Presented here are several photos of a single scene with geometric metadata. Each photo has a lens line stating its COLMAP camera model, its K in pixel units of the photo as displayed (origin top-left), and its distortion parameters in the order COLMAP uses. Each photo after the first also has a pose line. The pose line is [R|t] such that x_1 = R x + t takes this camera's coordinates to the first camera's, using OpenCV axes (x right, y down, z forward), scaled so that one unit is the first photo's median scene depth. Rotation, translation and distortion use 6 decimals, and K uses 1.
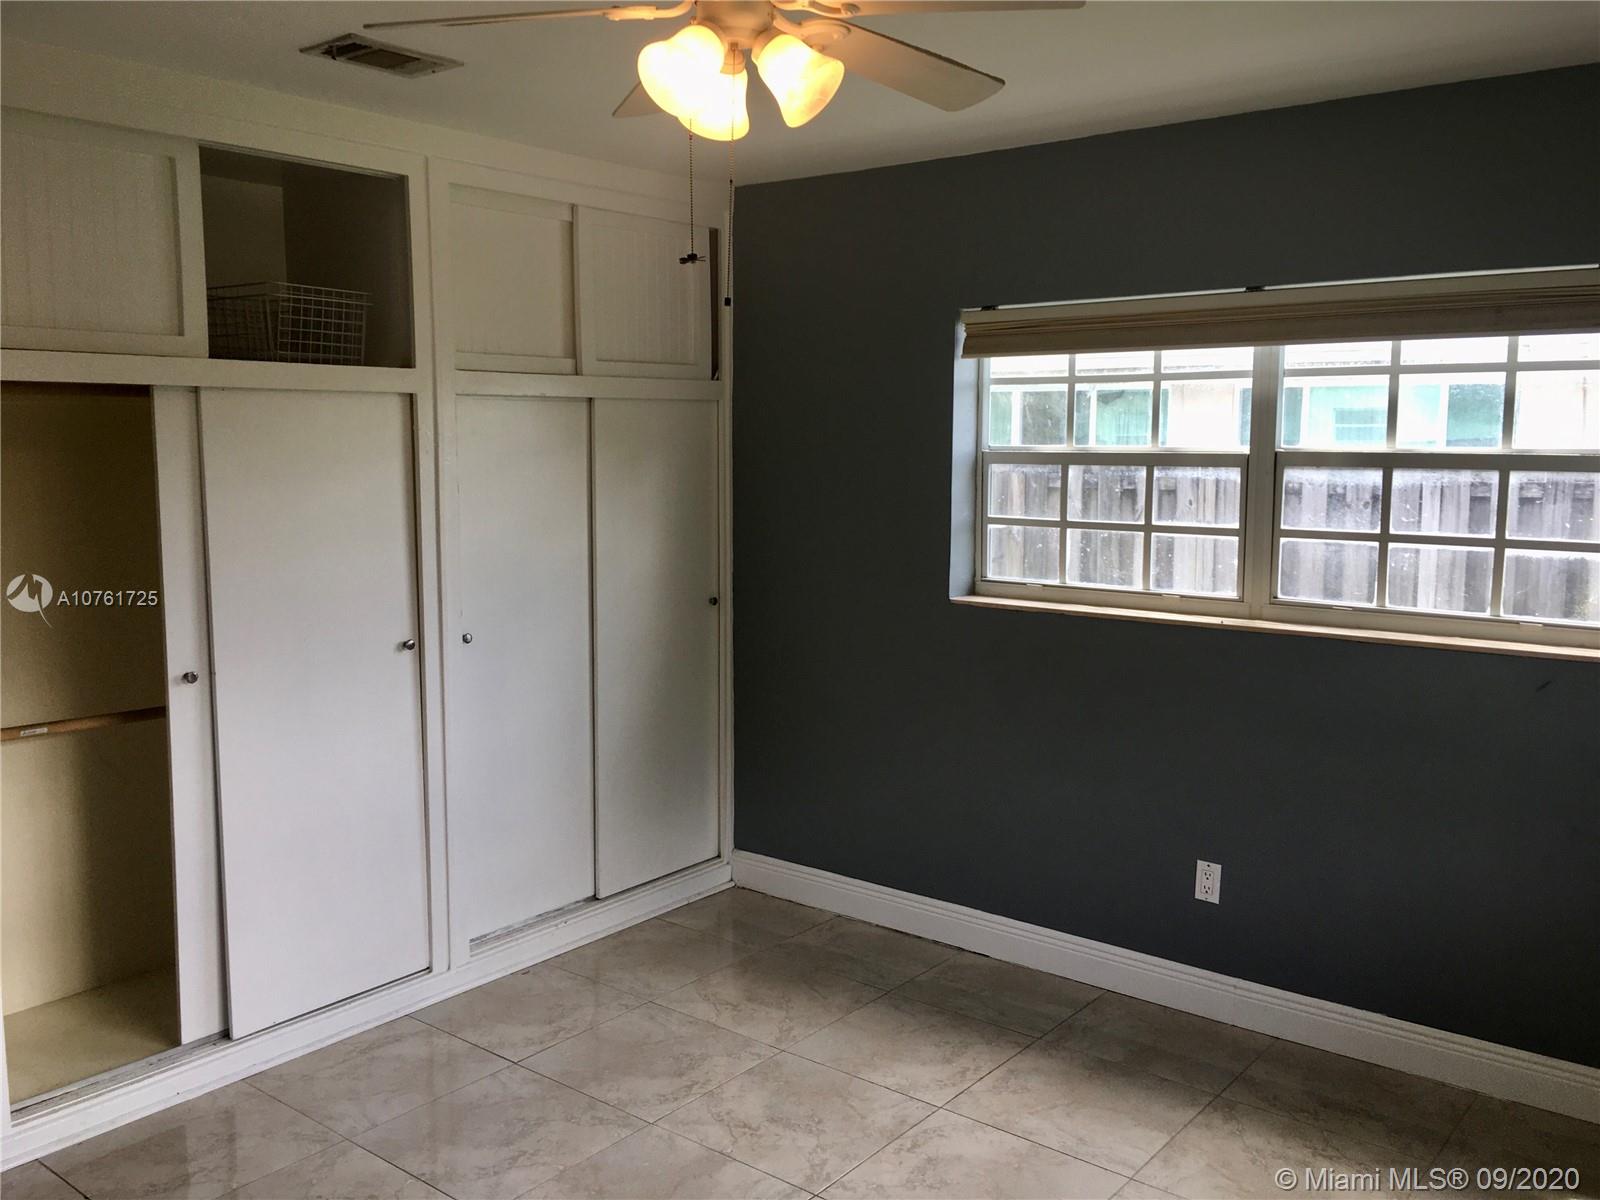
lens RADIAL K [[1364.6, 0, 793.0], [0, 1364.6, 594.5], [0, 0, 1]] dist [0.078853, -0.102050]
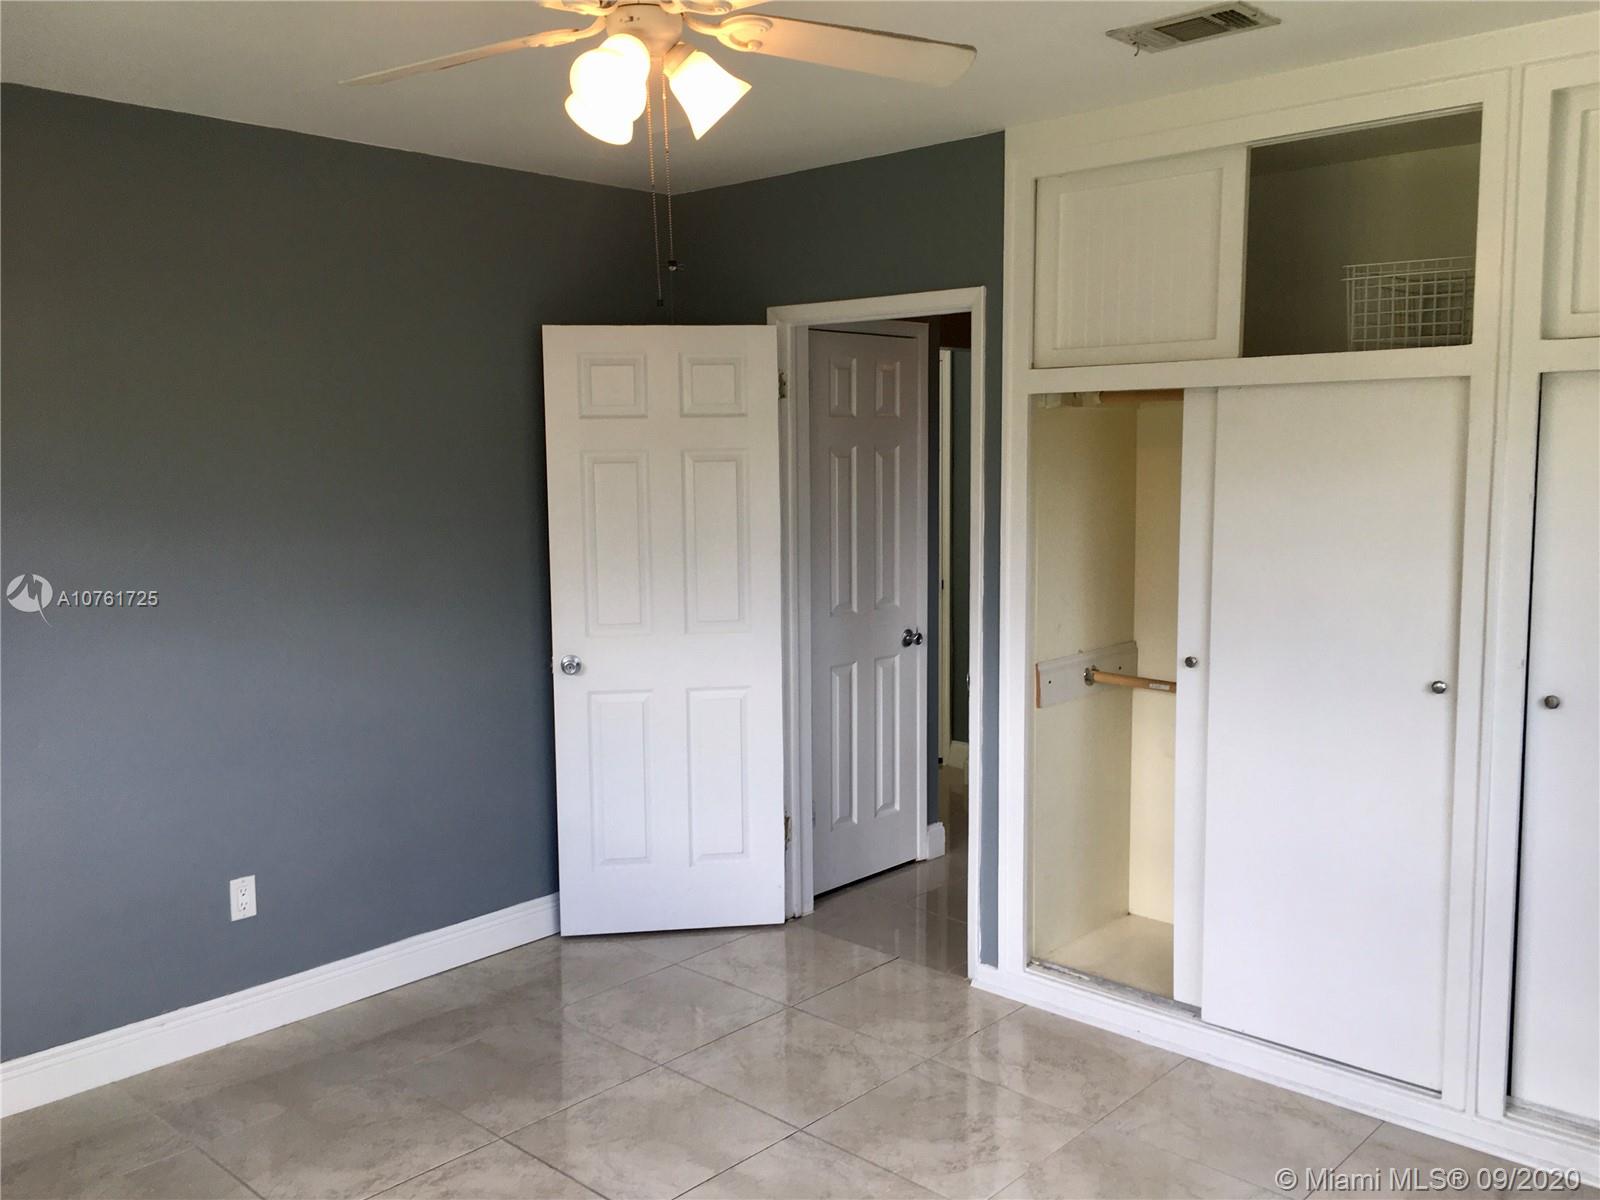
lens RADIAL K [[1364.6, 0, 793.0], [0, 1364.6, 594.5], [0, 0, 1]] dist [0.078853, -0.102050]
pose [[-0.070734, 0.109494, -0.991468, 0.621659], [-0.107571, 0.987323, 0.116710, -0.081062], [0.991678, 0.114909, -0.058059, 0.747057]]
